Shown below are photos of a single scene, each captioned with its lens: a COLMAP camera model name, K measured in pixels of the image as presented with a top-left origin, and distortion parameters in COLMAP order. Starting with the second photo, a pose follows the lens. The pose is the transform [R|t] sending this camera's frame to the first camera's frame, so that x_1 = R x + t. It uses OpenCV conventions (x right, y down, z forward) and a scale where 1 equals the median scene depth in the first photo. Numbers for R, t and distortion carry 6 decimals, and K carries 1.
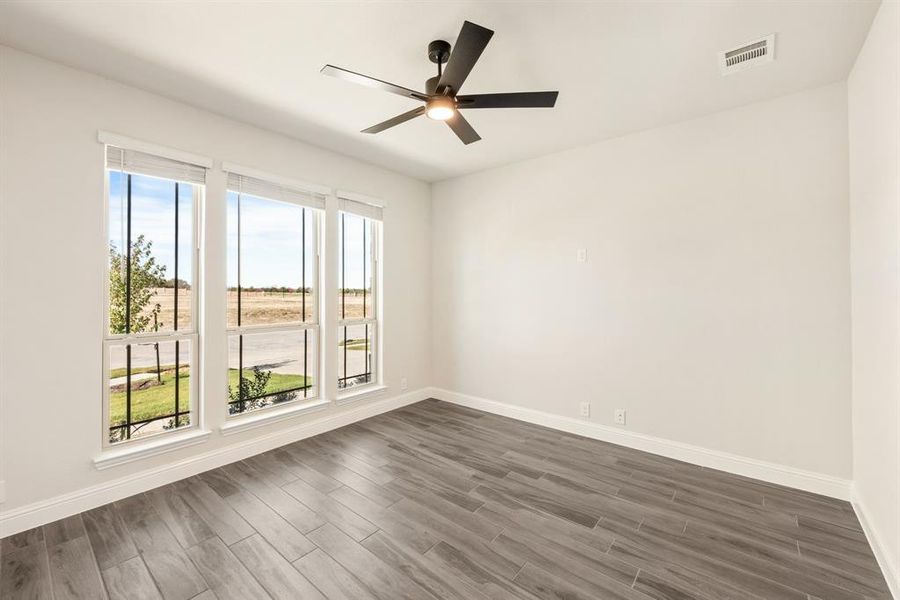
lens RADIAL K [[367.6, 0, 449.8], [0, 367.6, 292.8], [0, 0, 1]] dist [0.001086, 0.000126]
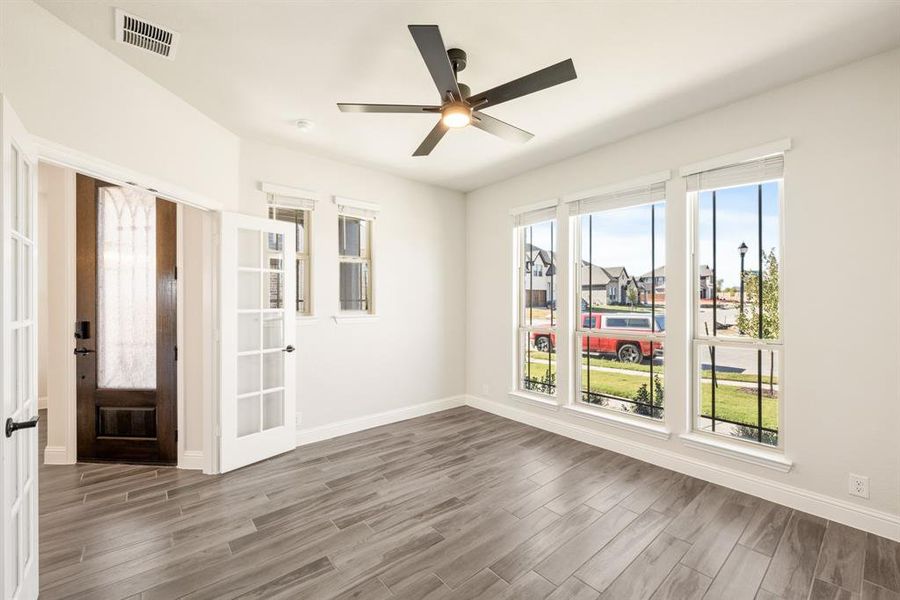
lens RADIAL K [[367.6, 0, 451.4], [0, 367.6, 300.1], [0, 0, 1]] dist [0.001086, 0.000126]
pose [[-0.176794, 0.003667, -0.984241, 0.614856], [0.001048, 0.999993, 0.003537, -0.002893], [0.984247, -0.000406, -0.176797, 0.739514]]
